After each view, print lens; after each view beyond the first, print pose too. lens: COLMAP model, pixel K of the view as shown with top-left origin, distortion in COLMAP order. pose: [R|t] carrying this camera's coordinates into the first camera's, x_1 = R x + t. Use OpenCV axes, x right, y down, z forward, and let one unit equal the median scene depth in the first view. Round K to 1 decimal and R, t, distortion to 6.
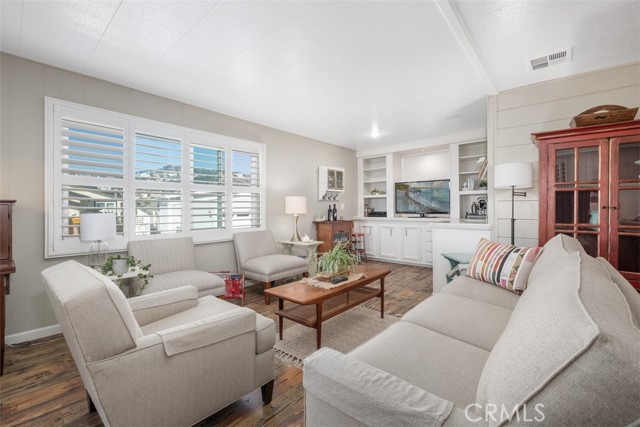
lens RADIAL K [[275.8, 0, 320.7], [0, 275.8, 212.0], [0, 0, 1]] dist [-0.002091, -0.001165]
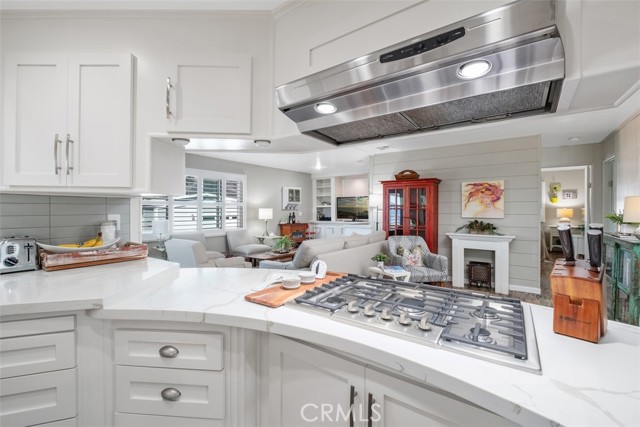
lens RADIAL K [[275.8, 0, 320.7], [0, 275.8, 212.0], [0, 0, 1]] dist [-0.002091, -0.001165]
pose [[0.997221, 0.003651, 0.074413, 0.082523], [-0.003064, 0.999963, -0.007994, -0.017918], [-0.074439, 0.007744, 0.997195, -0.468260]]
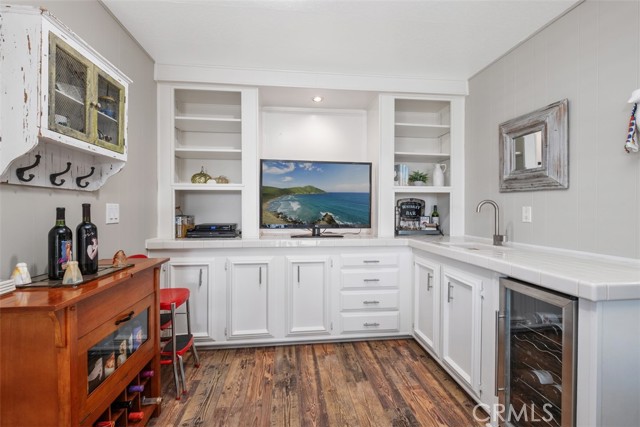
lens RADIAL K [[271.4, 0, 320.0], [0, 271.4, 213.5], [0, 0, 1]] dist [-0.035920, -0.000338]
pose [[0.671168, -0.001564, 0.741303, 0.016923], [0.001869, 0.999998, 0.000417, -0.020131], [-0.741303, 0.001106, 0.671170, 0.679949]]
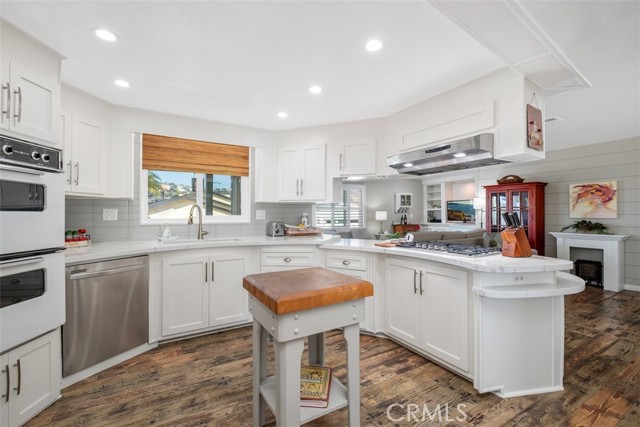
lens RADIAL K [[275.8, 0, 320.7], [0, 275.8, 212.0], [0, 0, 1]] dist [-0.002091, -0.001165]
pose [[0.944433, -0.001466, -0.328699, 0.113128], [-0.006581, 0.999705, -0.023367, -0.001920], [0.328637, 0.024231, 0.944145, -0.759834]]
